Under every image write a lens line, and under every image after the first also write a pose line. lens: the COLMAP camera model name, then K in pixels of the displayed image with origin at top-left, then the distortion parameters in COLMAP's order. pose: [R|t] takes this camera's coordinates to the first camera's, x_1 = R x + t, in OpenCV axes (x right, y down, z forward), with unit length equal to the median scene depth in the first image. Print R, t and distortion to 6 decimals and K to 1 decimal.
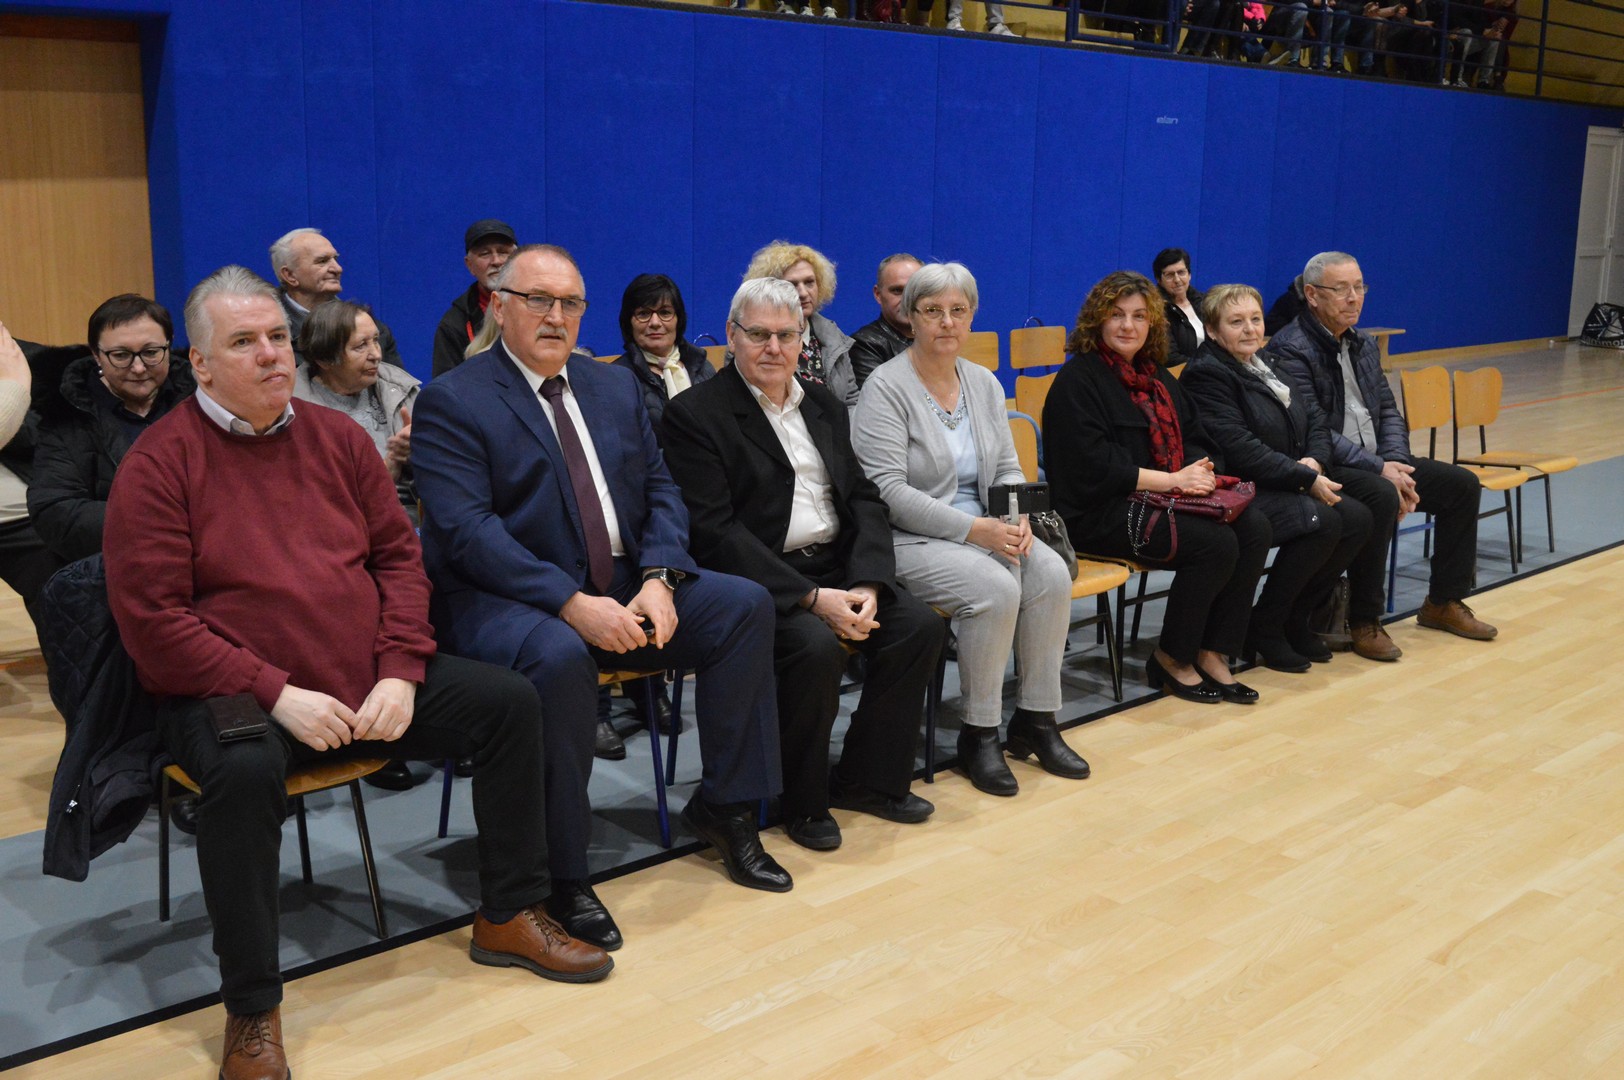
lens RADIAL K [[1731.5, 0, 812.0], [0, 1731.5, 540.0], [0, 0, 1]] dist [-0.009407, 0.032008]
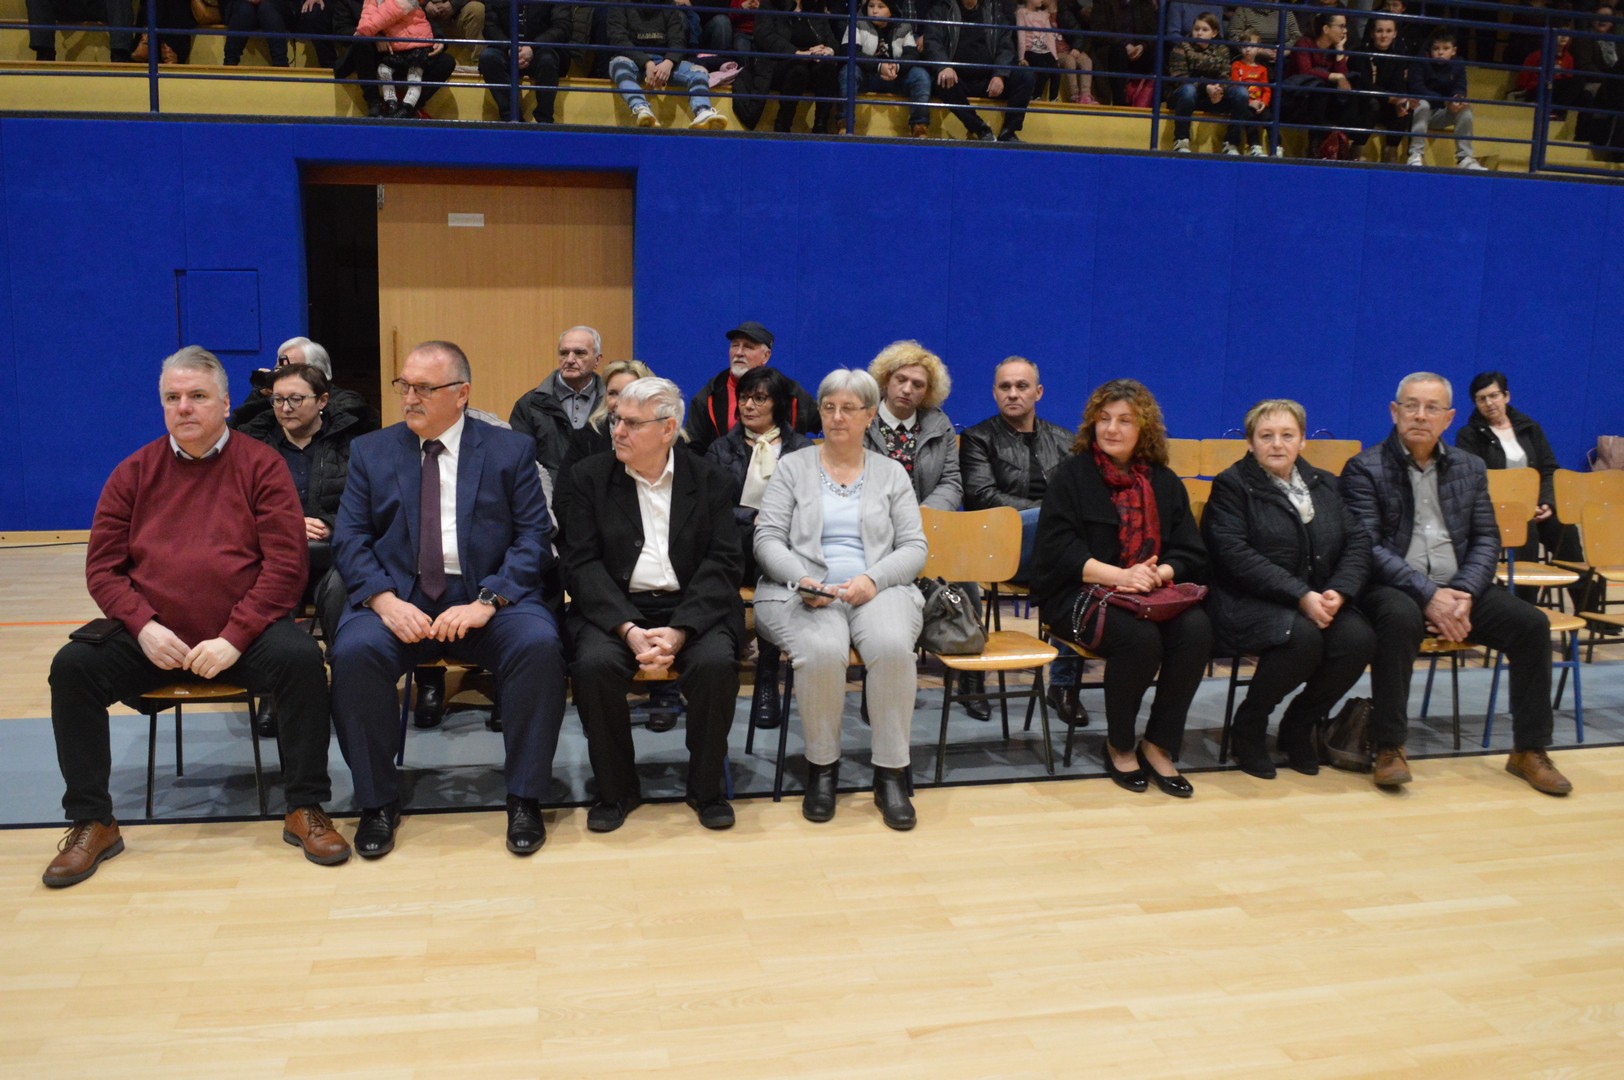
lens RADIAL K [[1445.6, 0, 812.0], [0, 1445.6, 540.0], [0, 0, 1]] dist [-0.004074, 0.003755]
pose [[0.870211, 0.098066, -0.482821, 0.429609], [-0.118592, 0.992870, -0.012082, -0.020837], [0.478193, 0.067772, 0.875636, 0.120048]]
